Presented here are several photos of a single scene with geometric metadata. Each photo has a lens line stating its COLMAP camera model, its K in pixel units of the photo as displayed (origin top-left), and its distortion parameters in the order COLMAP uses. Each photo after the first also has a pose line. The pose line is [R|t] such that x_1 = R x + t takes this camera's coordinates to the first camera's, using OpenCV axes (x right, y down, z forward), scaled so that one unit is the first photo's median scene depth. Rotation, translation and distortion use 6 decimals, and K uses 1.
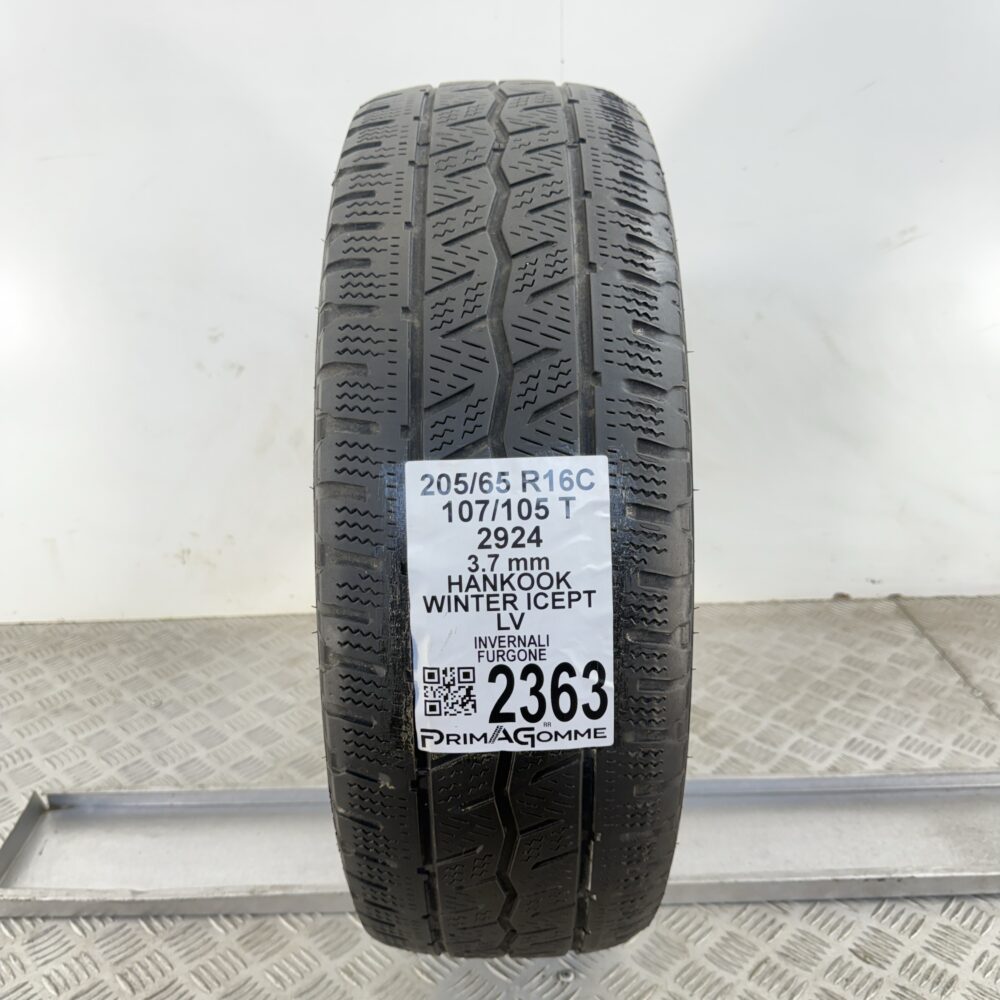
lens RADIAL K [[1047.9, 0, 504.9], [0, 1047.9, 488.6], [0, 0, 1]] dist [0.171077, -0.489735]
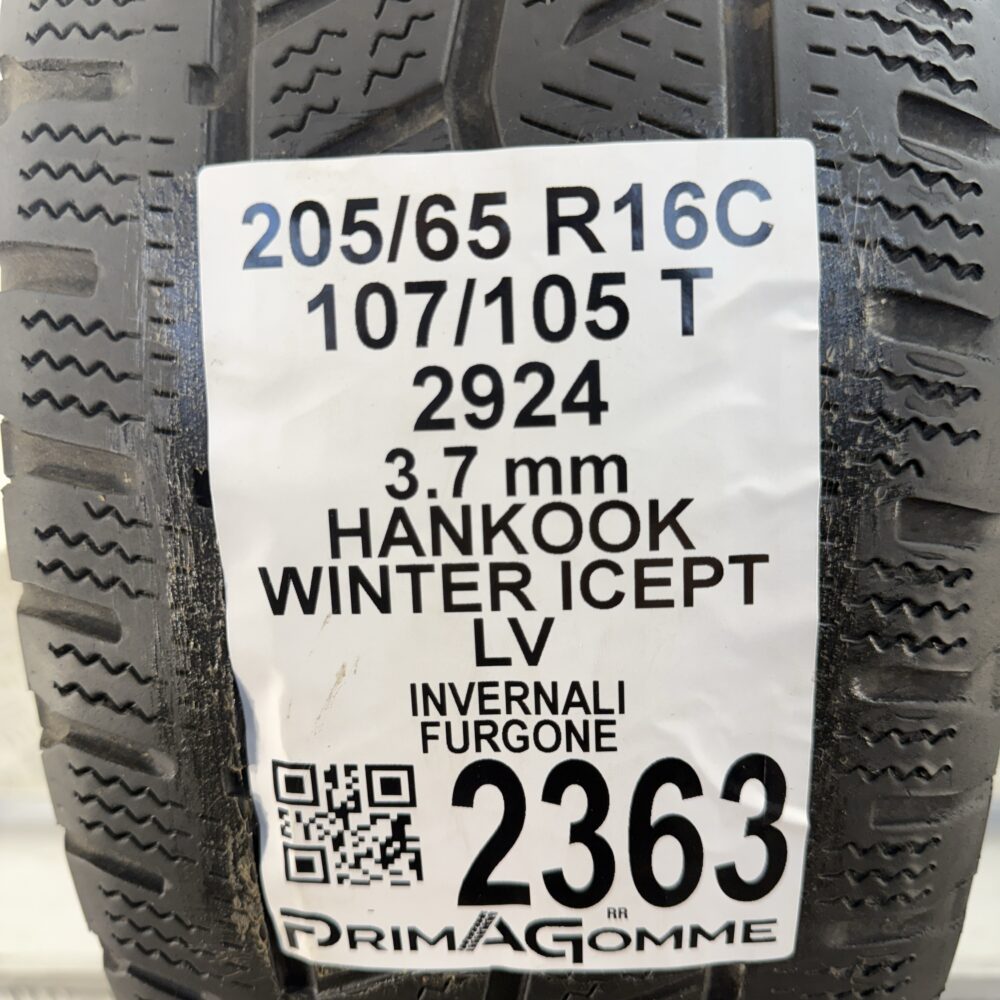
lens RADIAL K [[1047.9, 0, 504.9], [0, 1047.9, 488.6], [0, 0, 1]] dist [0.171077, -0.489735]
pose [[0.998867, 0.002366, -0.047527, 0.018893], [0.001362, 0.996933, 0.078248, 0.049246], [0.047566, -0.078224, 0.995800, 0.657961]]
